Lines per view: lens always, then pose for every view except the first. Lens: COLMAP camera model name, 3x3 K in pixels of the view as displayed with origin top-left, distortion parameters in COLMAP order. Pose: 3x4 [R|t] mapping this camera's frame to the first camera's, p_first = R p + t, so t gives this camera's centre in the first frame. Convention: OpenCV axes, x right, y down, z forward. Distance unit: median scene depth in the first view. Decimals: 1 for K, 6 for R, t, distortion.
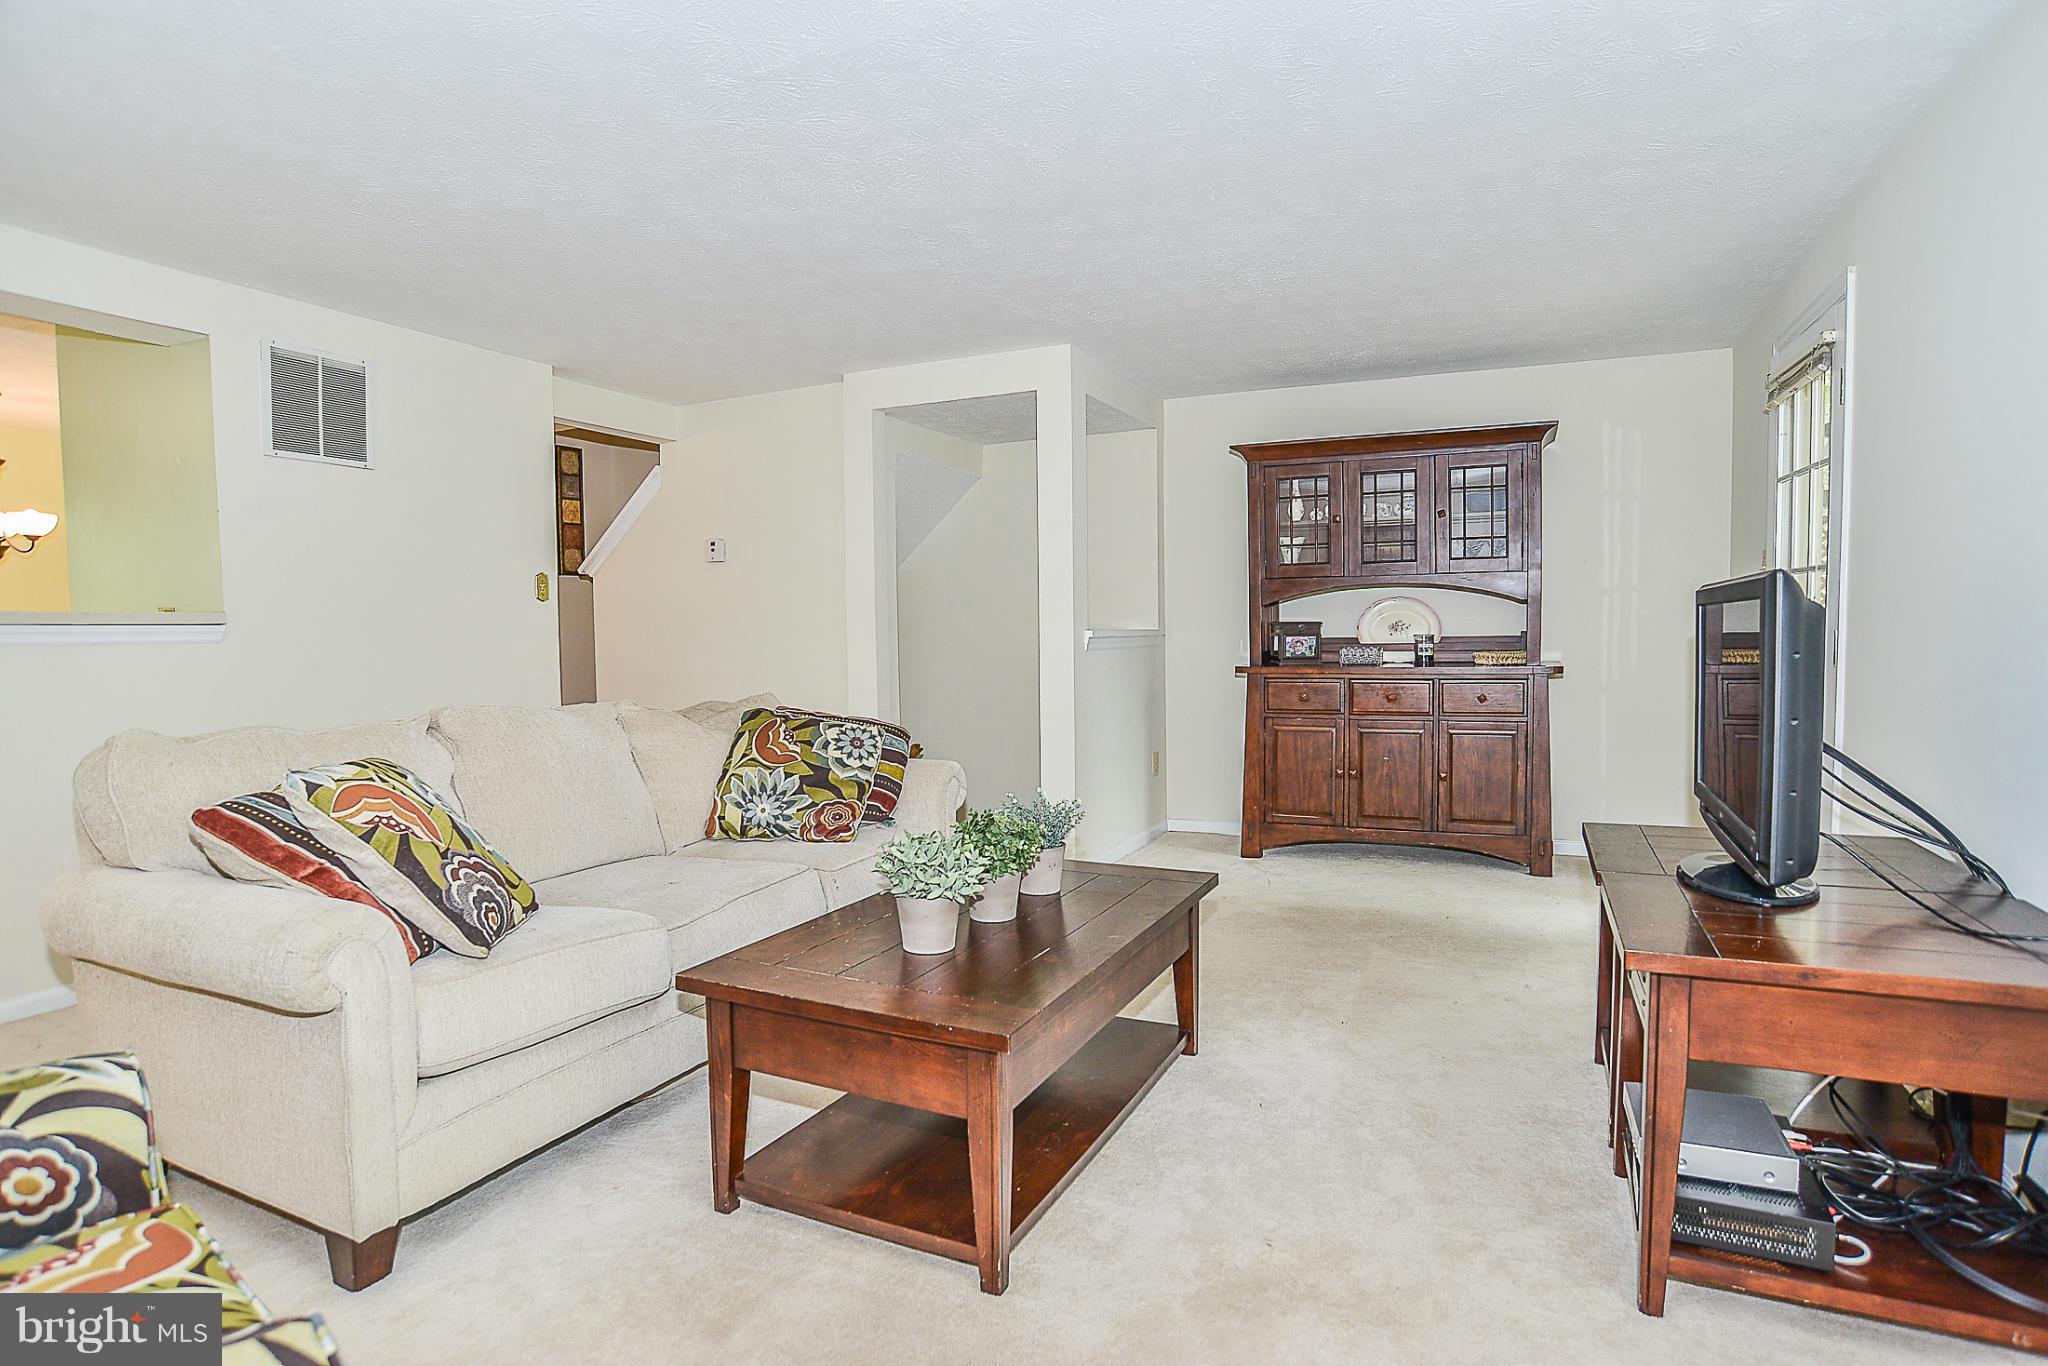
lens RADIAL K [[1124.9, 0, 1017.5], [0, 1124.9, 655.8], [0, 0, 1]] dist [-0.004185, 0.000300]
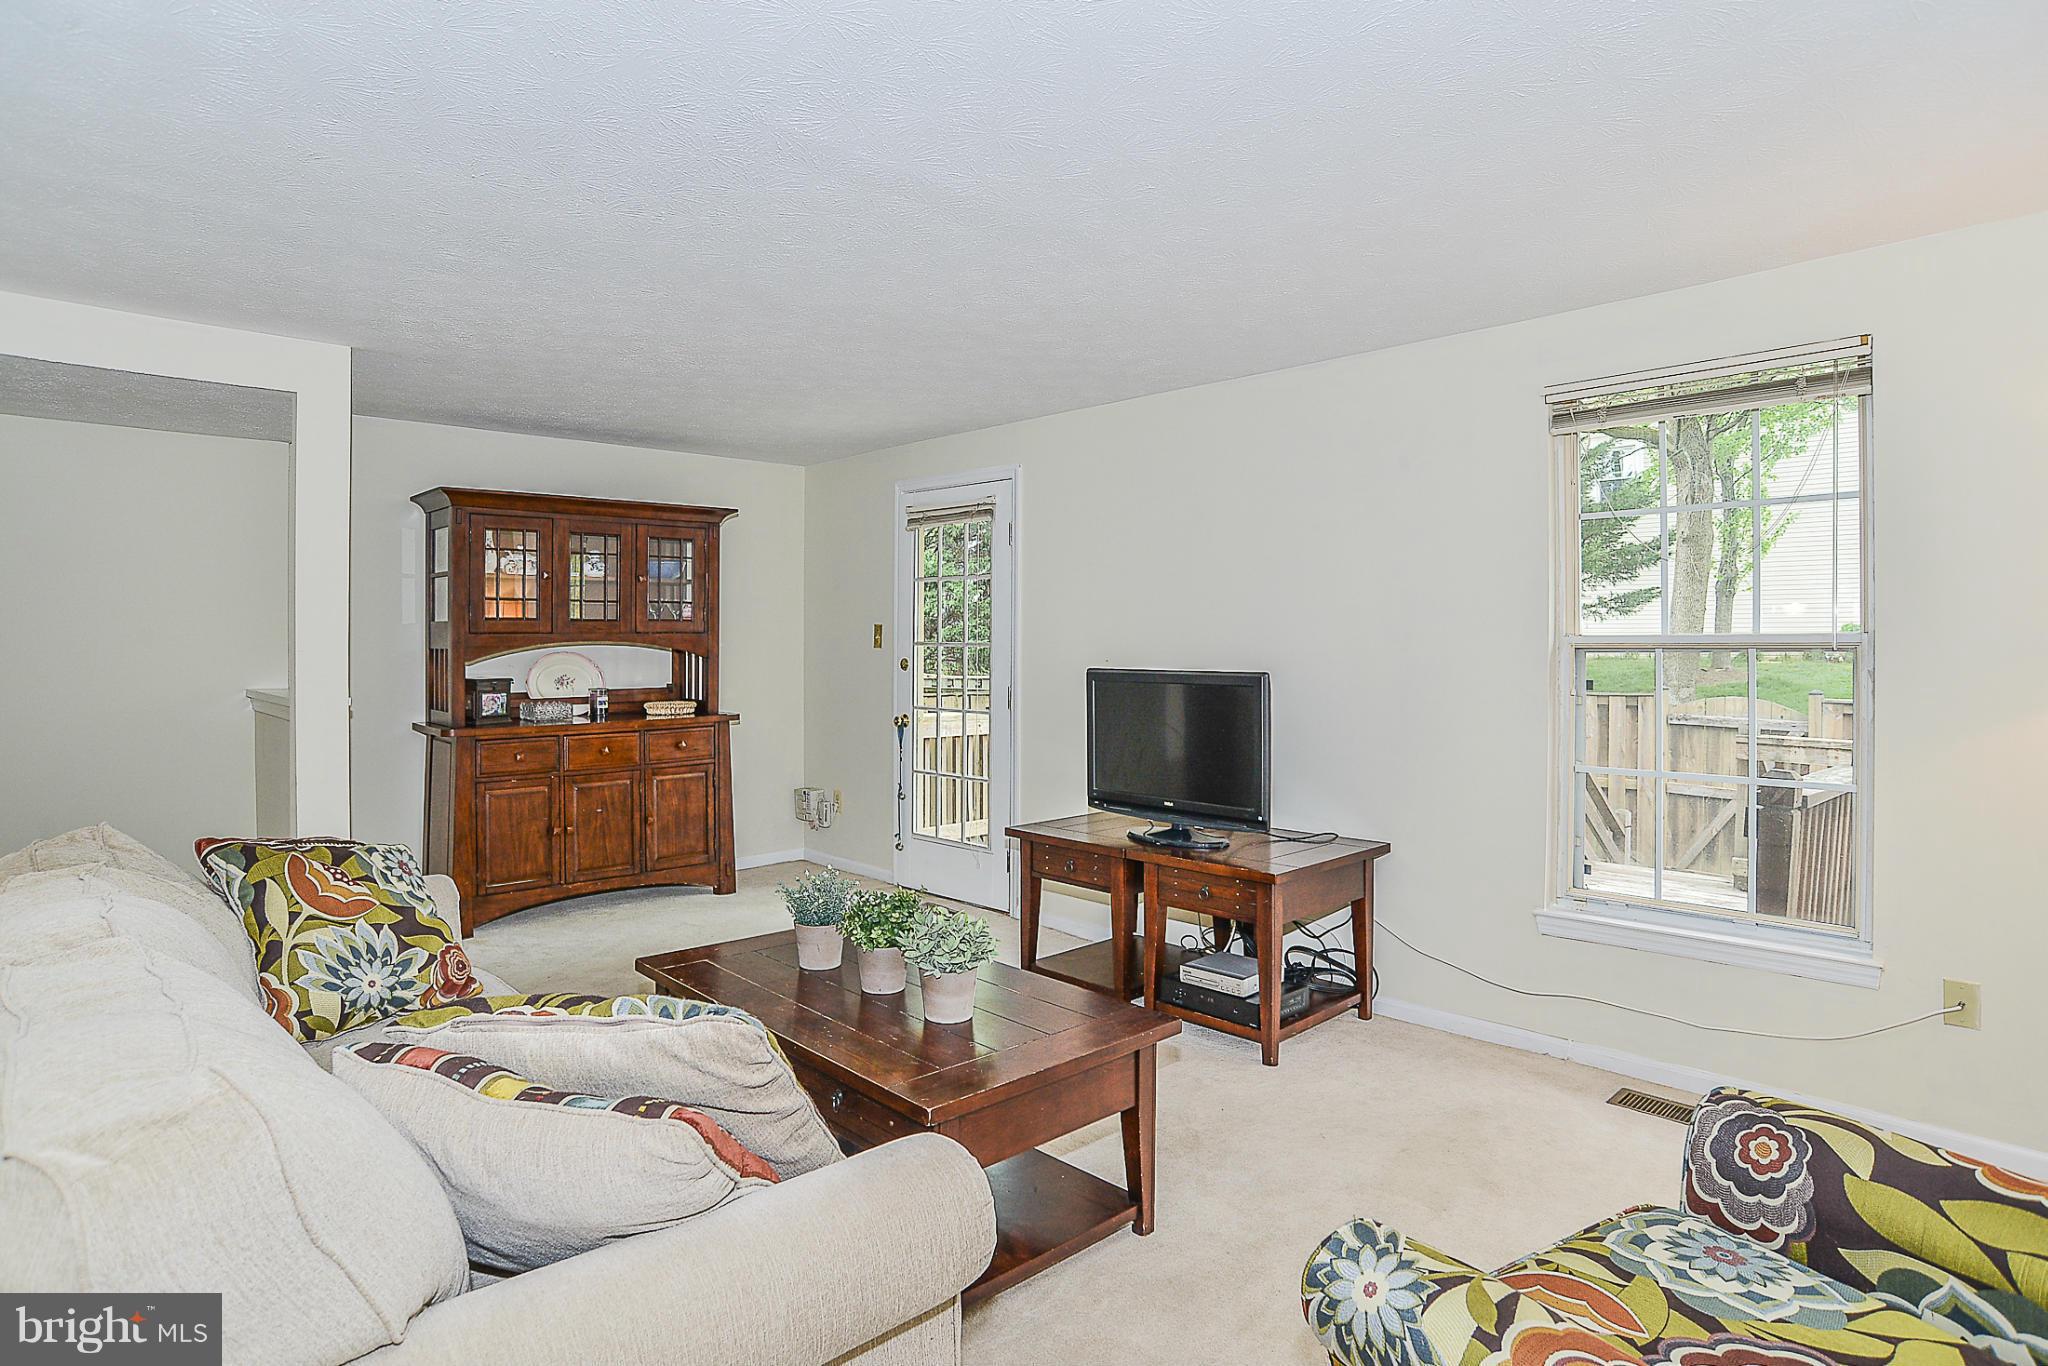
lens RADIAL K [[1124.9, 0, 1017.5], [0, 1124.9, 655.8], [0, 0, 1]] dist [-0.004185, 0.000300]
pose [[0.412048, -0.003444, 0.911156, -0.464410], [0.021644, 0.999748, -0.006009, -0.036893], [-0.910905, 0.022197, 0.412018, 0.221371]]
